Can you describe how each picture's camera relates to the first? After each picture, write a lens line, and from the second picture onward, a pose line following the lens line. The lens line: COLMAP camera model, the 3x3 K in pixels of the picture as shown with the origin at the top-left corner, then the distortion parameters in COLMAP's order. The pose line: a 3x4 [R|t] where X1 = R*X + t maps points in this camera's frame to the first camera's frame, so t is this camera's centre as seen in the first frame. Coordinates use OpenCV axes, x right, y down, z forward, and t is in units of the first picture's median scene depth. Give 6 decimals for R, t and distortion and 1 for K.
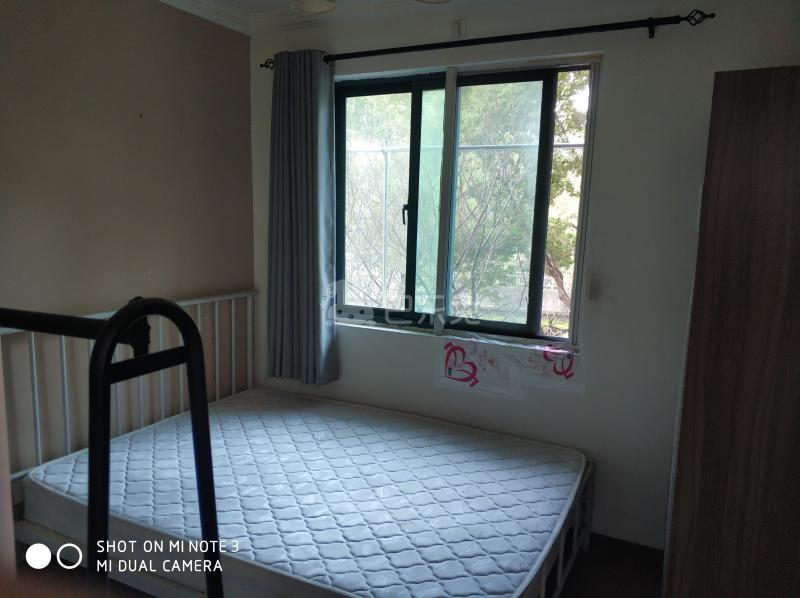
lens RADIAL K [[629.0, 0, 400.0], [0, 629.0, 299.0], [0, 0, 1]] dist [0.098552, -0.094302]
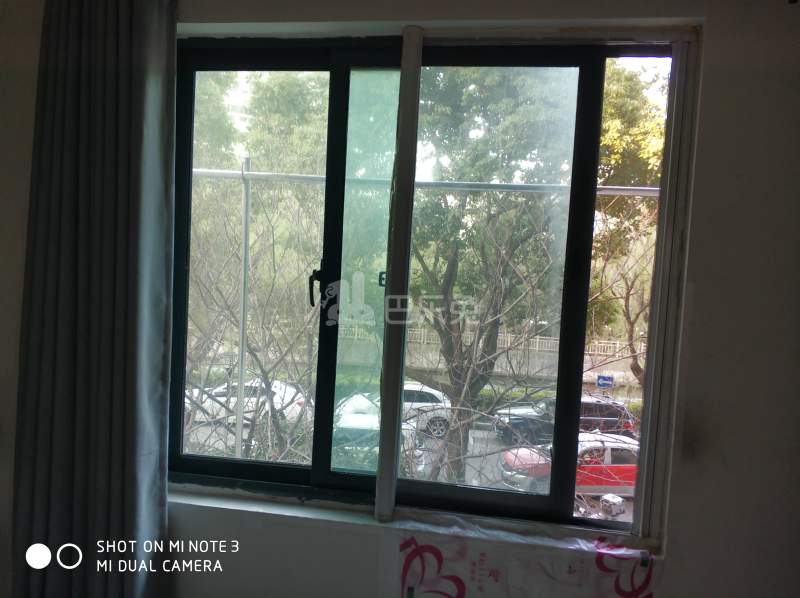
lens RADIAL K [[622.1, 0, 401.2], [0, 622.1, 281.2], [0, 0, 1]] dist [0.066837, -0.097722]
pose [[0.947363, 0.010460, 0.319991, -0.096636], [0.017000, 0.996413, -0.082900, -0.099253], [-0.319711, 0.083976, 0.943787, 0.494270]]
